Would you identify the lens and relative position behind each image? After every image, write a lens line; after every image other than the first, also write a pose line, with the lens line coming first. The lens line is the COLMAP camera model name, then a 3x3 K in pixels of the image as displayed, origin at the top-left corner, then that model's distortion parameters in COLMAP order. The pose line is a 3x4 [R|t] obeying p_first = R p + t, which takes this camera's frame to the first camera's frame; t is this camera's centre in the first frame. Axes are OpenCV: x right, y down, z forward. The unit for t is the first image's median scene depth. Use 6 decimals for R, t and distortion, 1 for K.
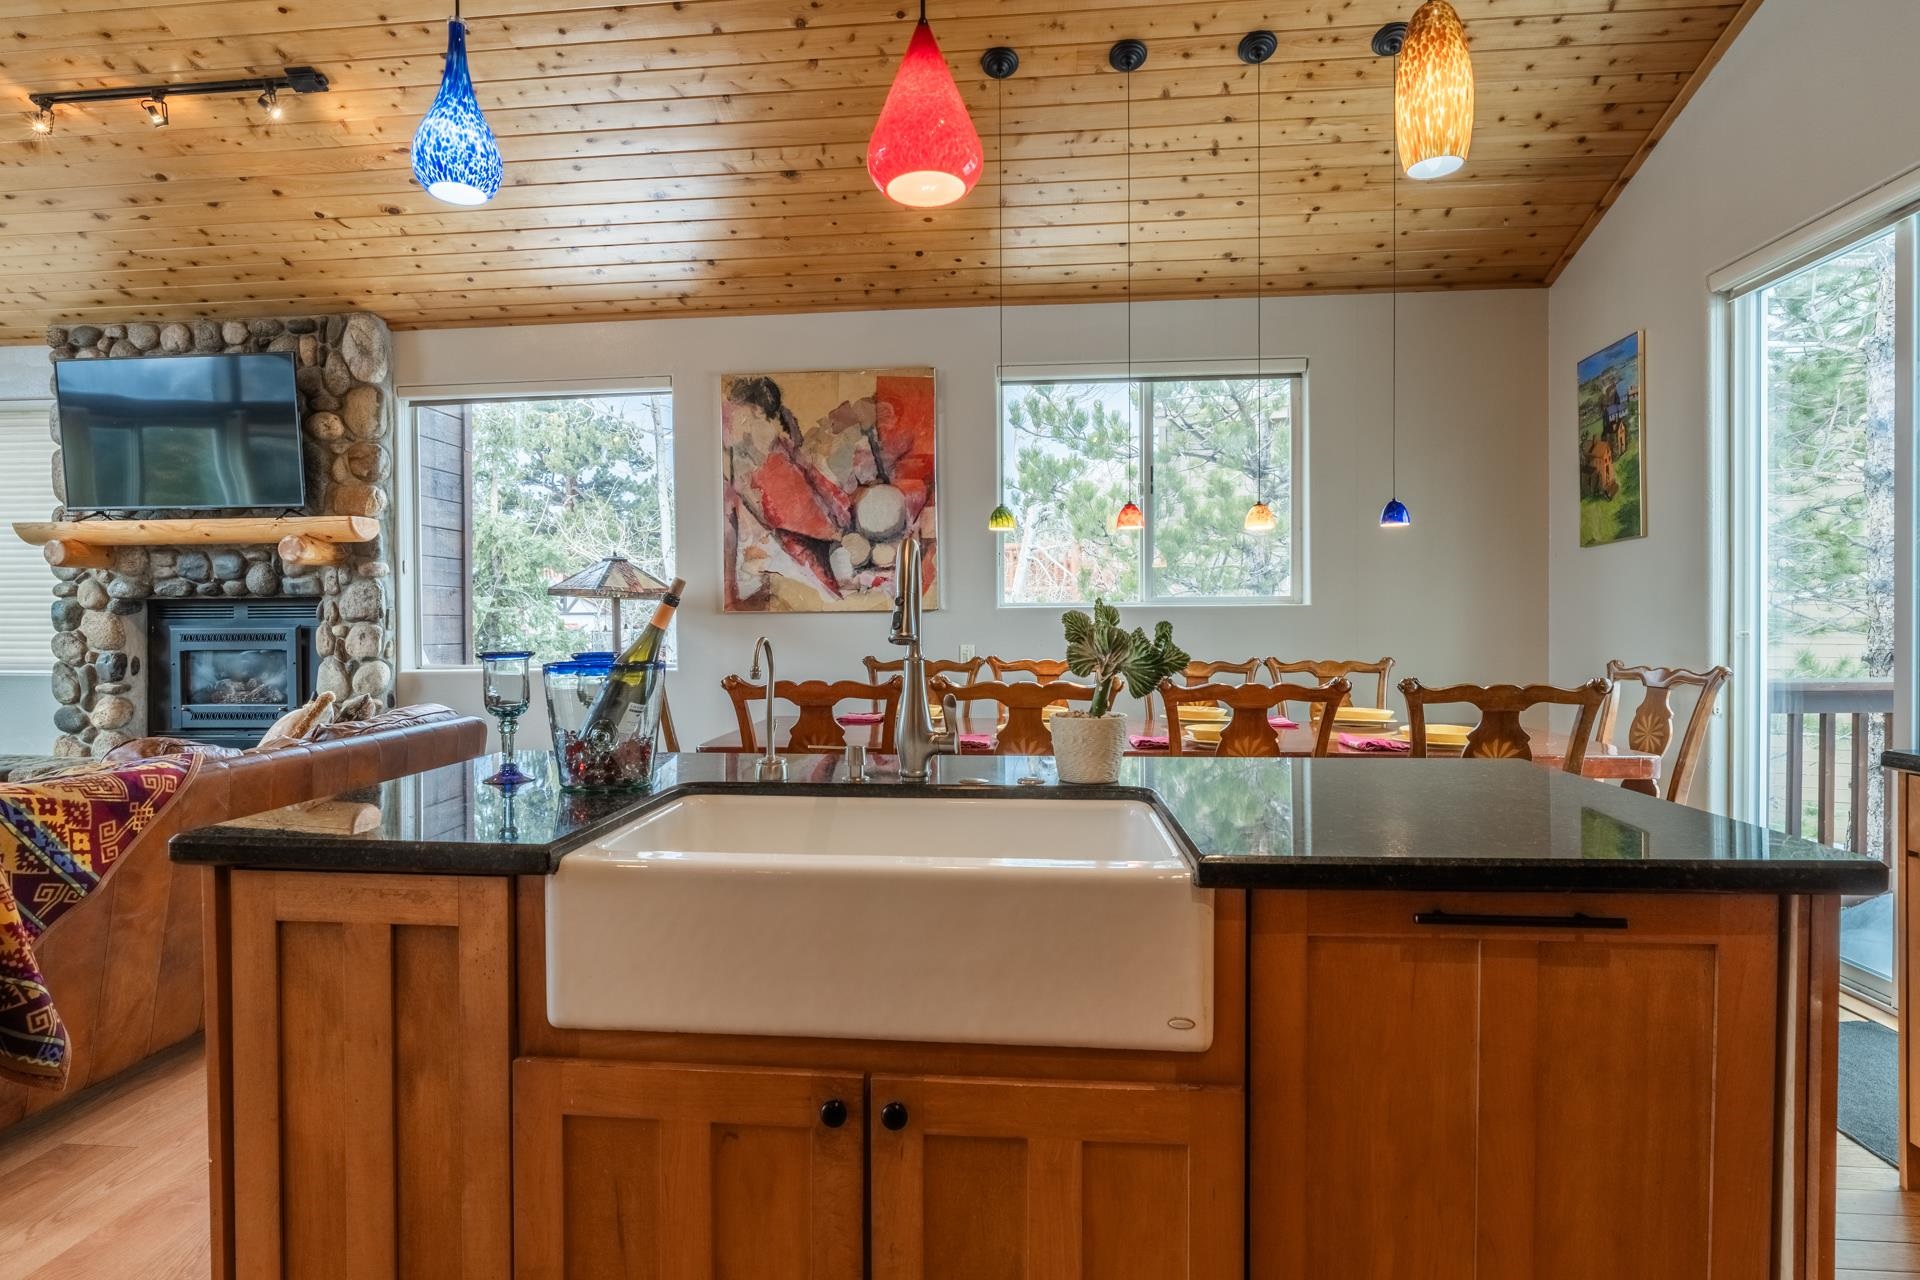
lens RADIAL K [[1014.7, 0, 931.1], [0, 1014.7, 632.6], [0, 0, 1]] dist [-0.002393, -0.001044]
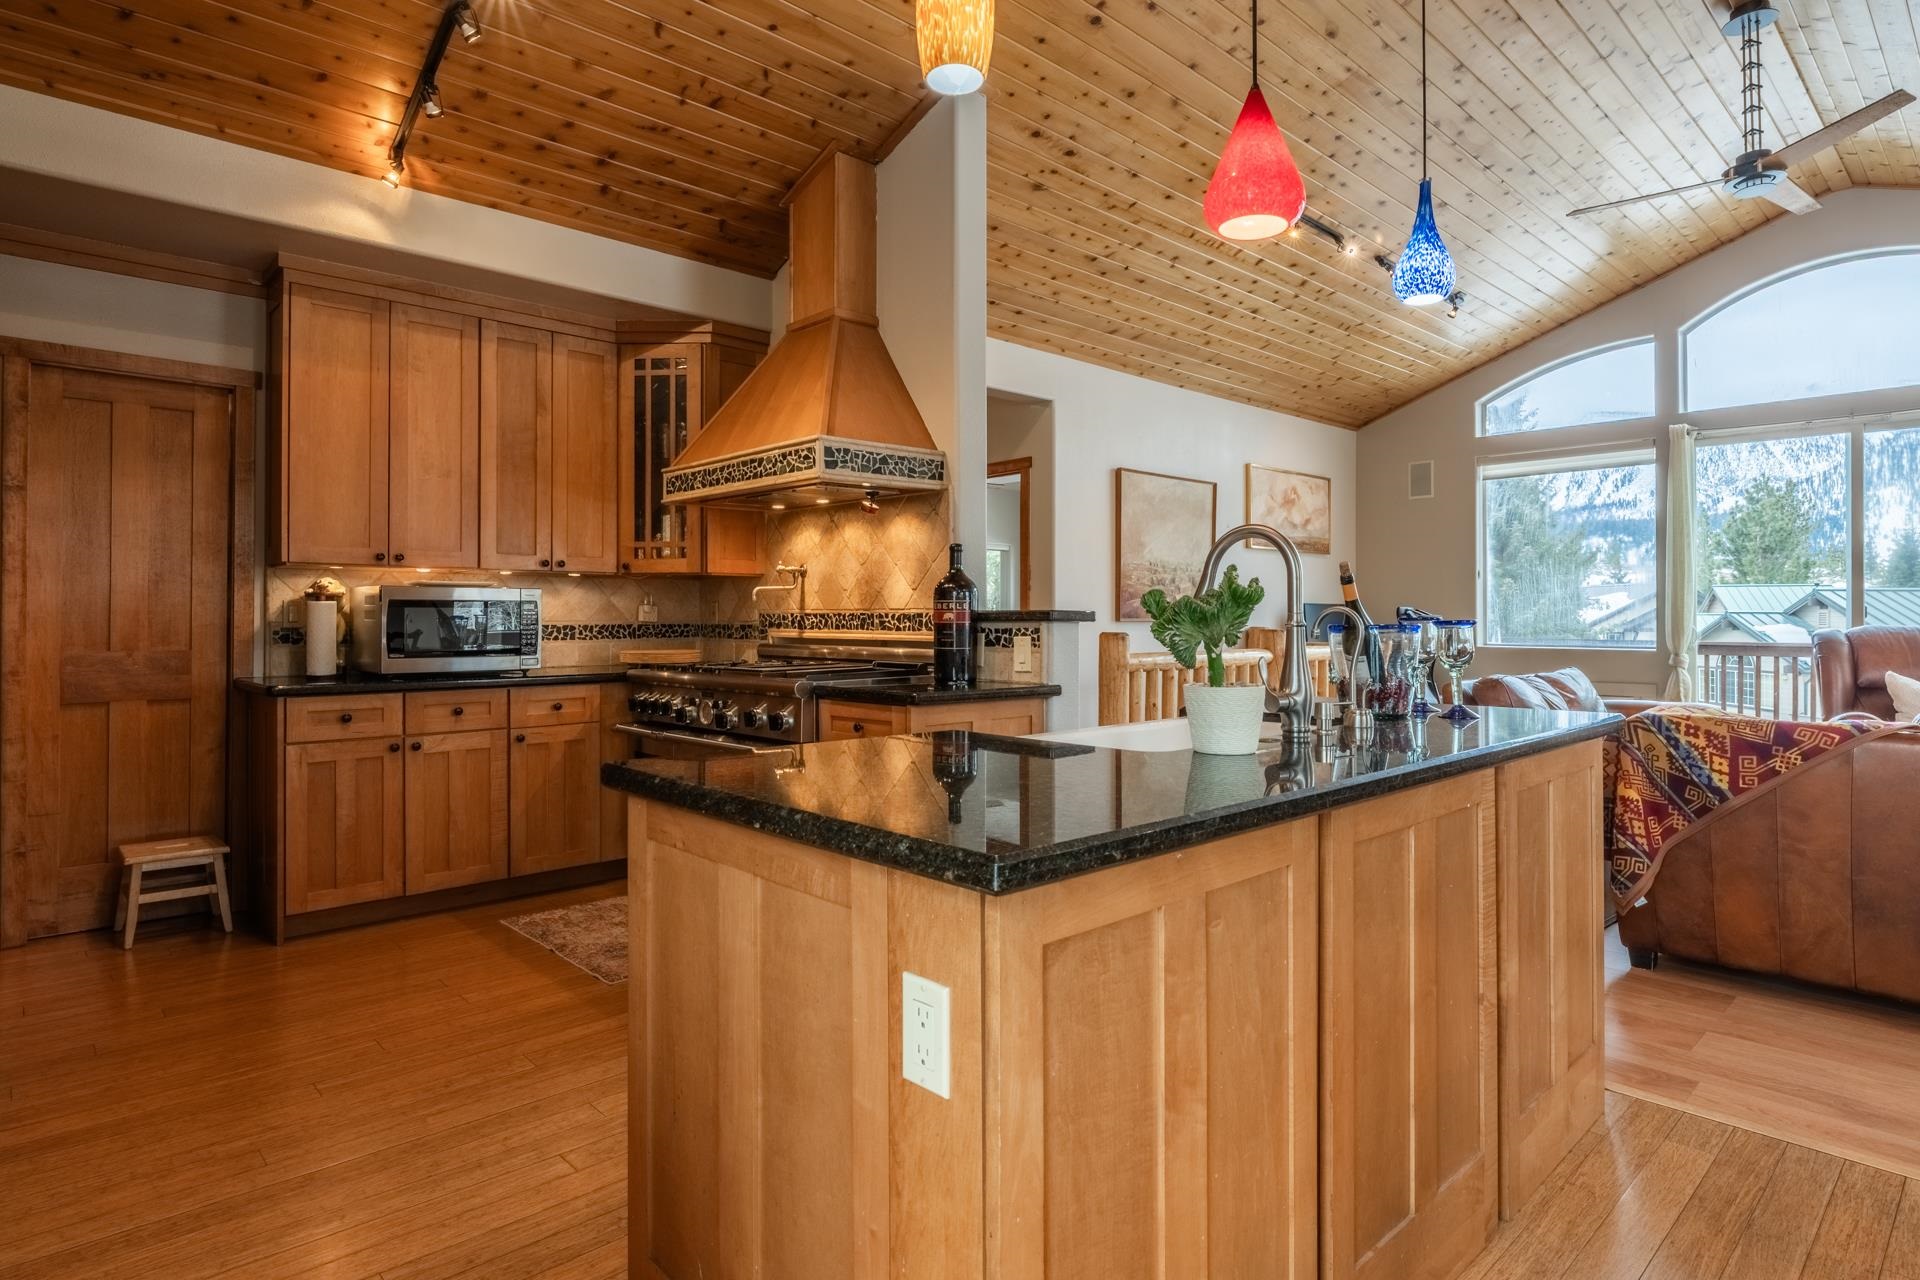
lens RADIAL K [[1014.7, 0, 935.7], [0, 1014.7, 605.9], [0, 0, 1]] dist [-0.002393, -0.001044]
pose [[-0.662807, -0.003261, -0.748783, 0.364325], [-0.004588, 0.999989, -0.000294, 0.002230], [0.748776, 0.003240, -0.662815, 0.488087]]
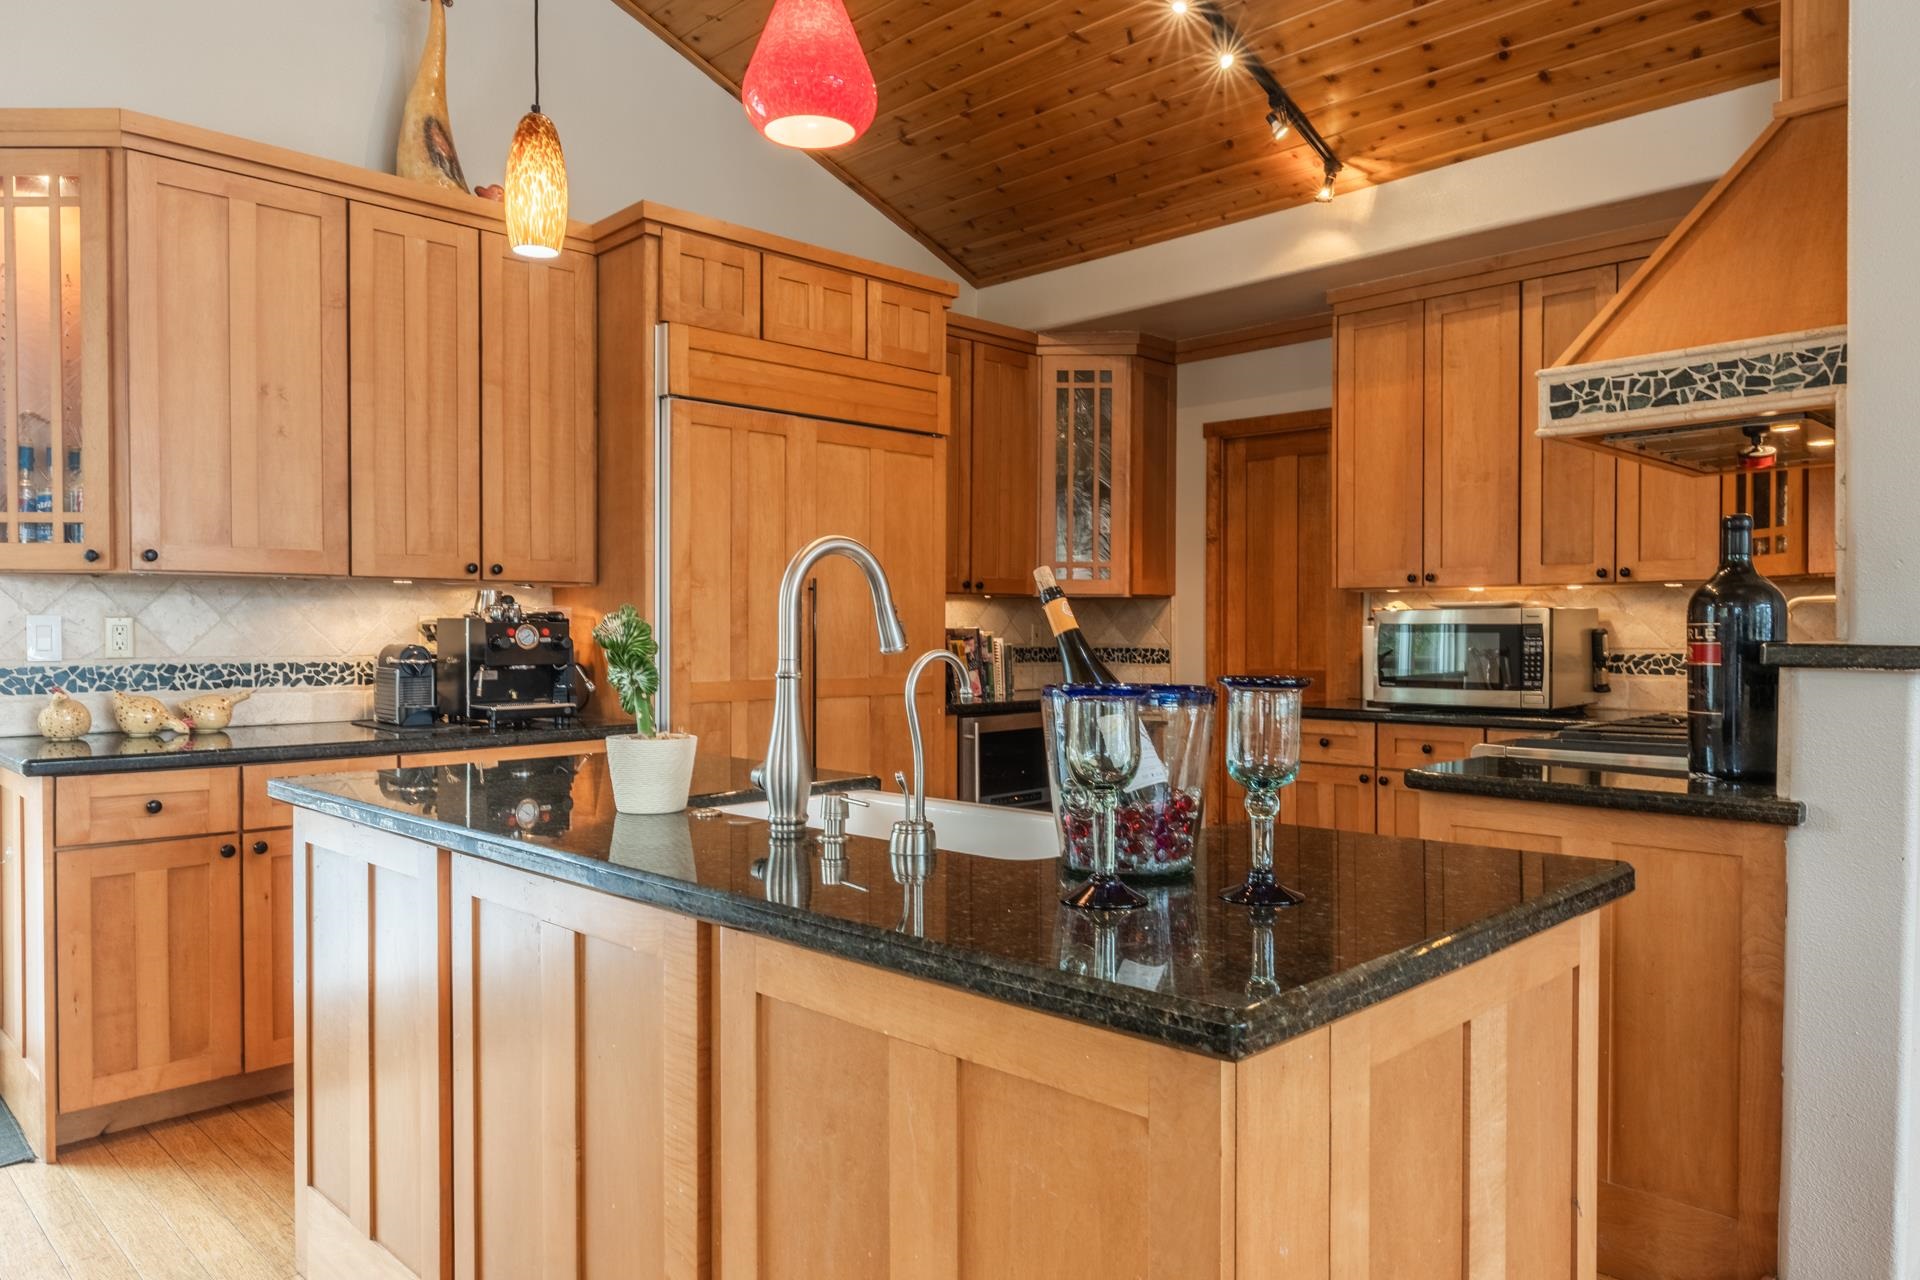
lens RADIAL K [[1269.0, 0, 911.5], [0, 1269.0, 658.4], [0, 0, 1]] dist [0.000199, -0.006577]
pose [[-0.761641, -0.008129, 0.647949, -0.255002], [0.012353, 0.999557, 0.027061, -0.005126], [-0.647882, 0.028615, -0.761203, 0.585189]]
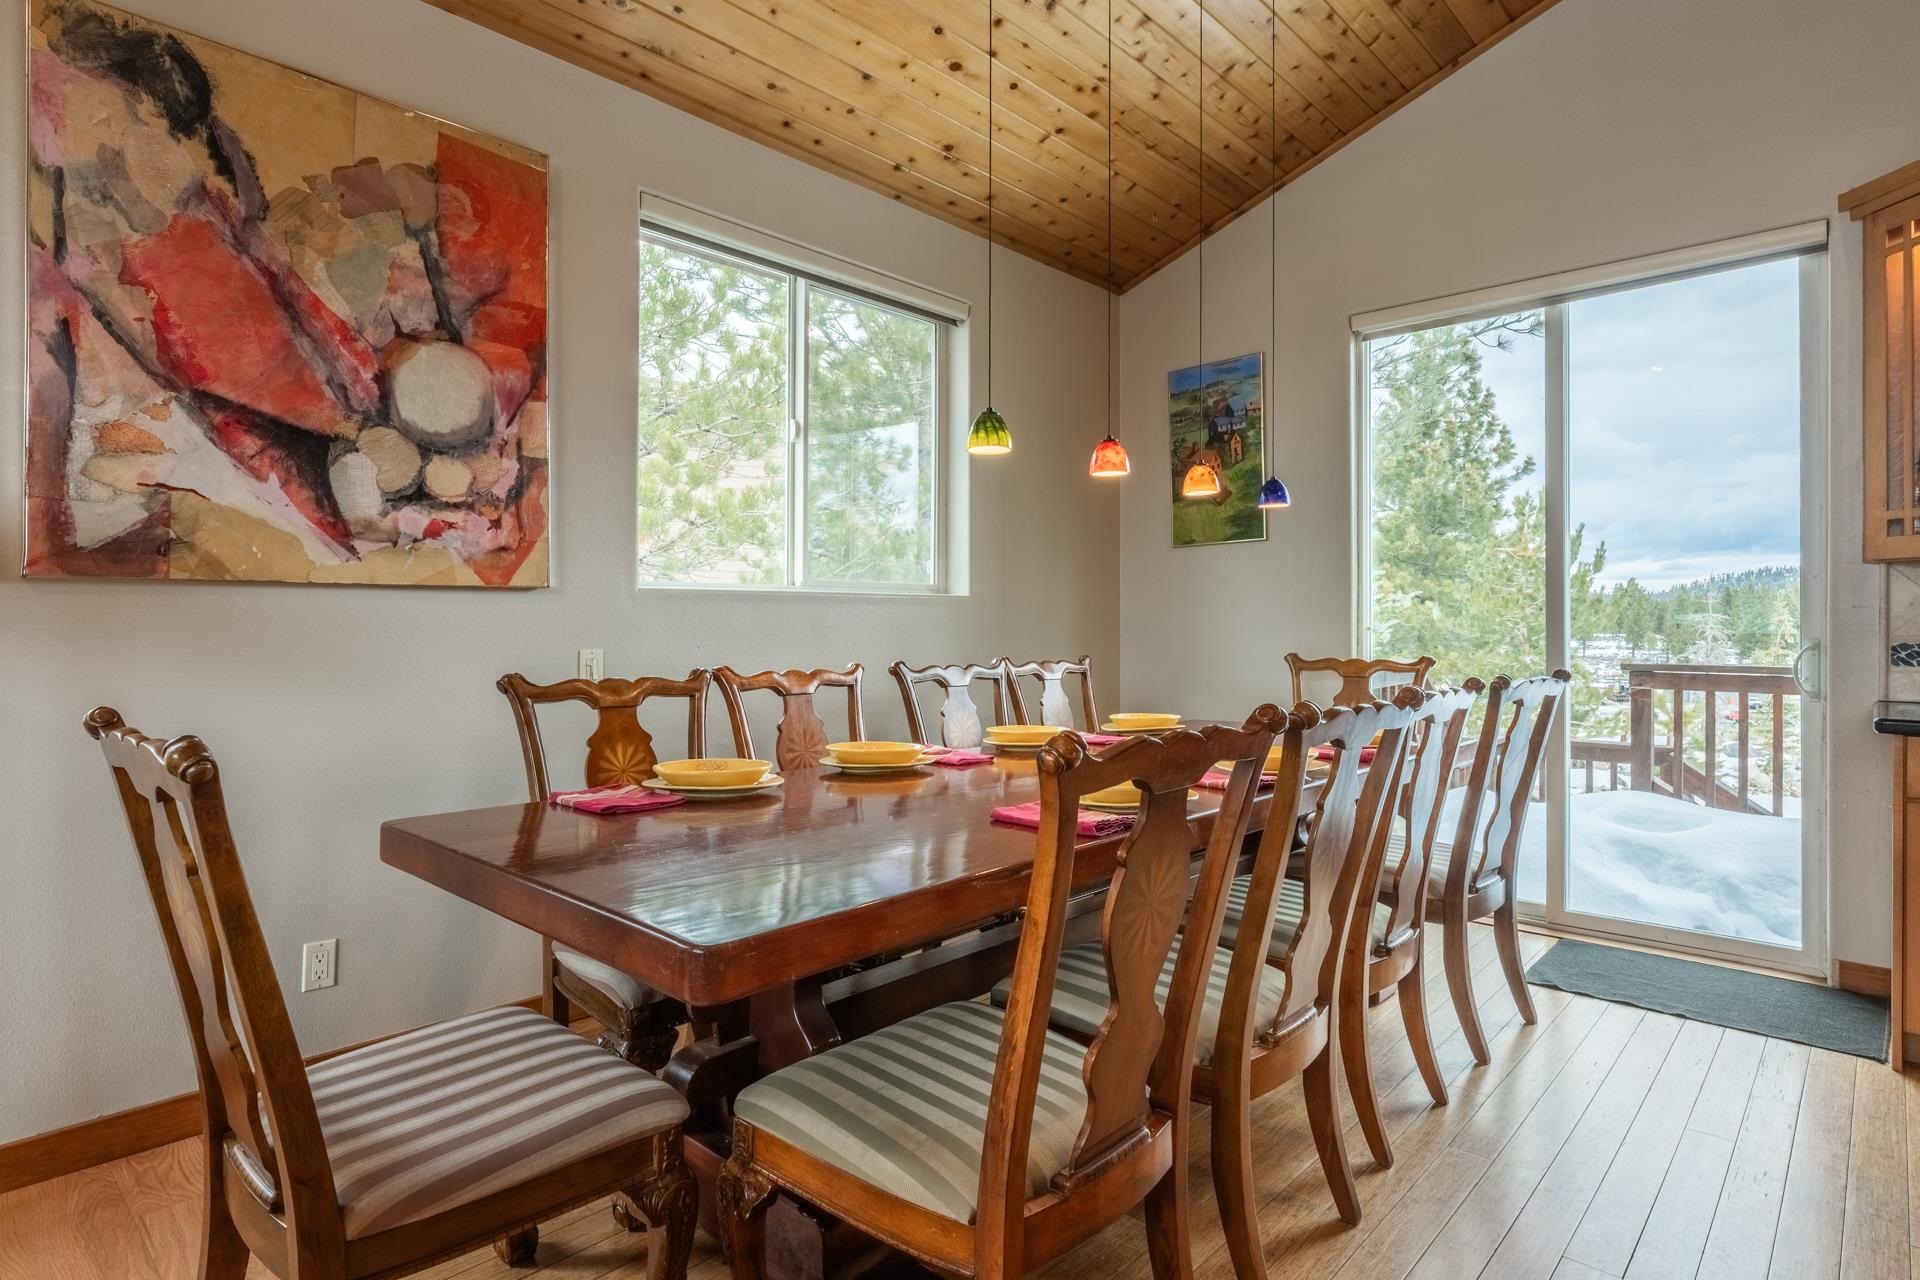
lens RADIAL K [[1014.7, 0, 943.7], [0, 1014.7, 614.5], [0, 0, 1]] dist [-0.002393, -0.001044]
pose [[0.608141, 0.011006, 0.793753, -0.302971], [0.001891, 0.999881, -0.015313, 0.002082], [-0.793827, 0.010814, 0.608048, 0.479873]]
